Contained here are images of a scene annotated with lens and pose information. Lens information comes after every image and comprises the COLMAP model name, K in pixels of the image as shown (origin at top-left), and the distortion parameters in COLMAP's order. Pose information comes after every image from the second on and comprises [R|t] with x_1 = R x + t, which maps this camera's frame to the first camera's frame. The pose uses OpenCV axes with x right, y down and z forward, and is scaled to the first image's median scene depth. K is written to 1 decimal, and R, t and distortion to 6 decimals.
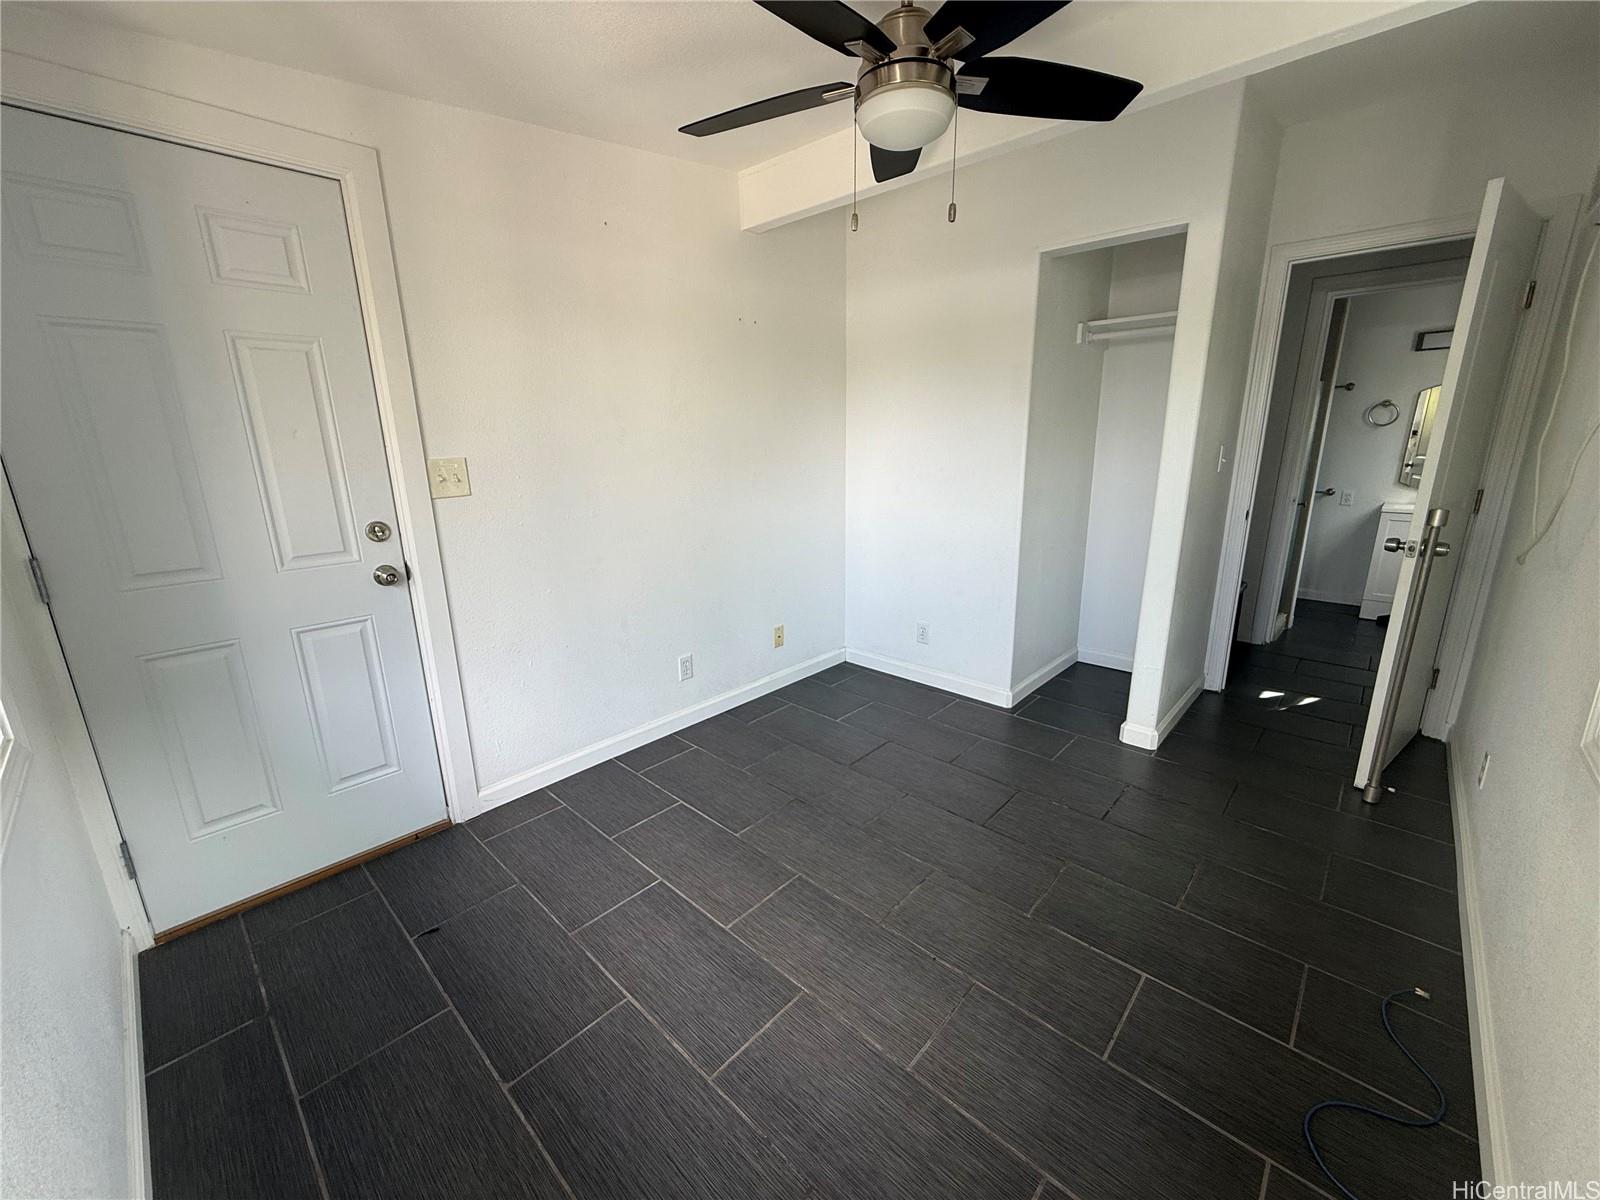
lens RADIAL K [[640.5, 0, 794.1], [0, 640.5, 596.8], [0, 0, 1]] dist [-0.004228, -0.000273]
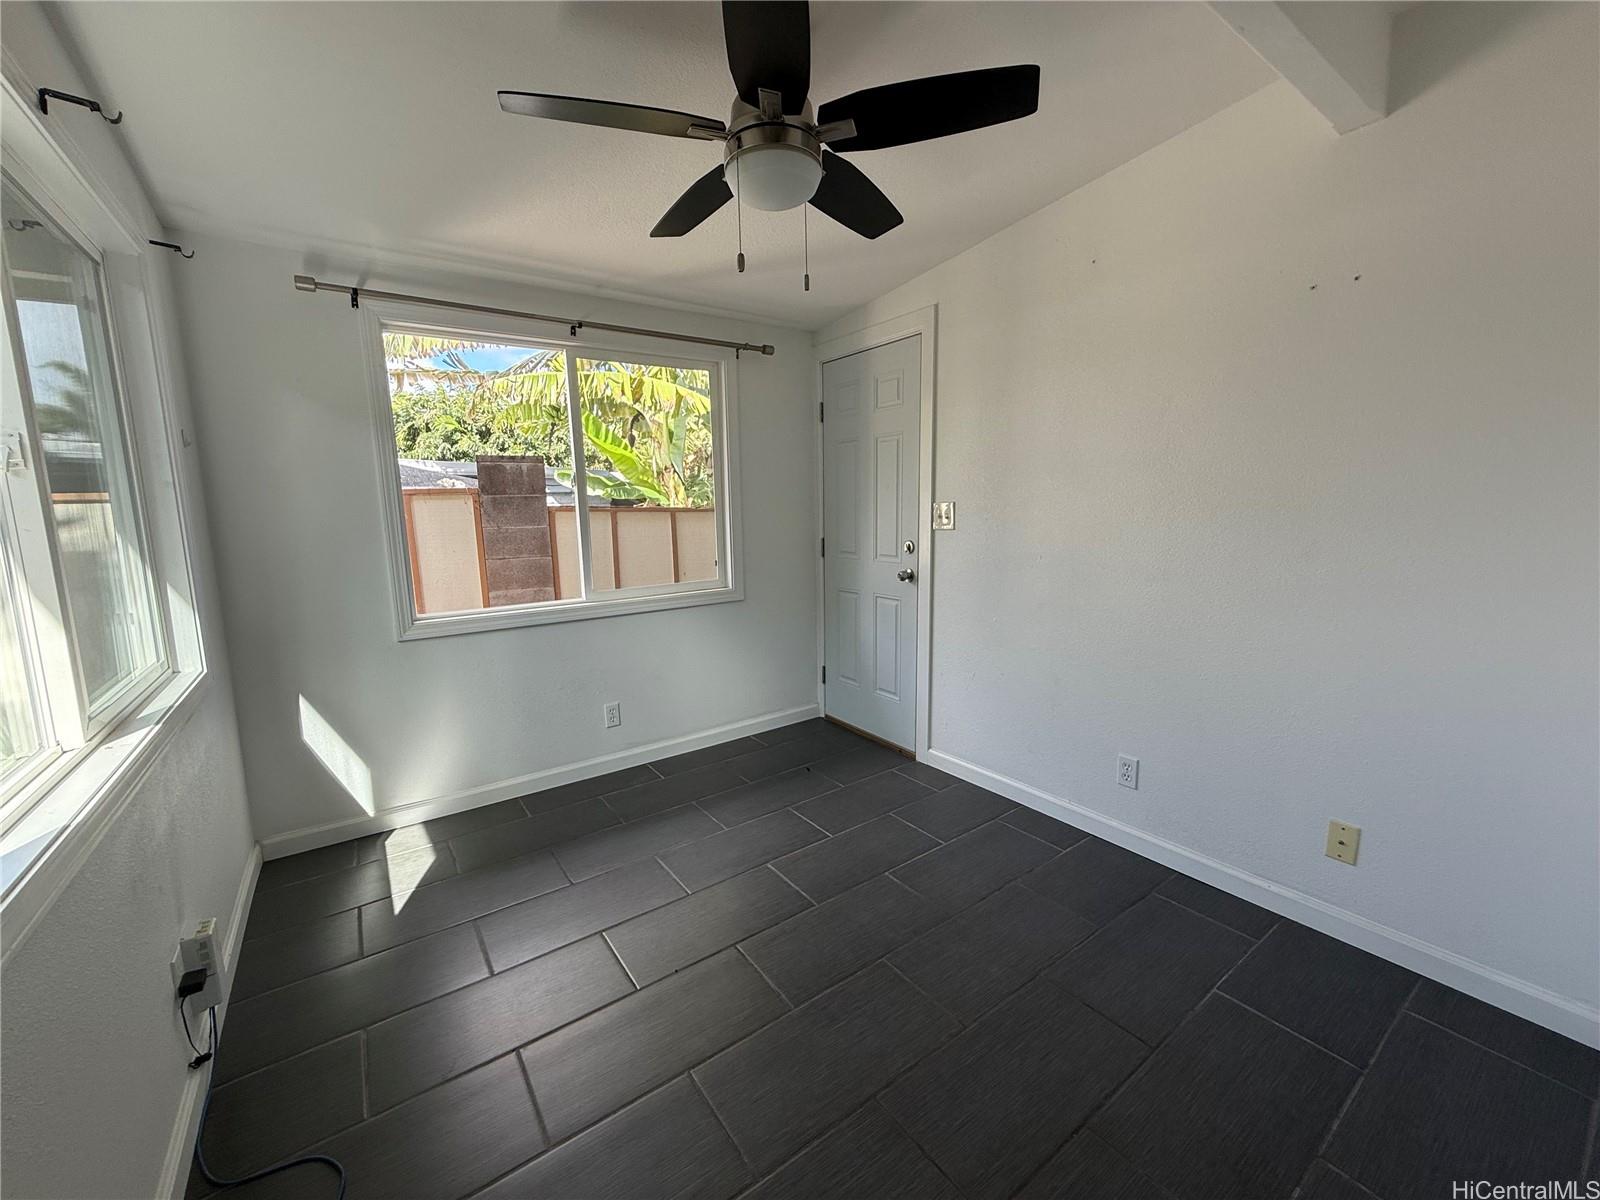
lens RADIAL K [[640.5, 0, 800.4], [0, 640.5, 599.1], [0, 0, 1]] dist [-0.004228, -0.000273]
pose [[-0.195877, 0.160917, -0.967336, 0.923377], [-0.224323, 0.952935, 0.203945, -0.235373], [0.954626, 0.256943, -0.150561, 0.987969]]
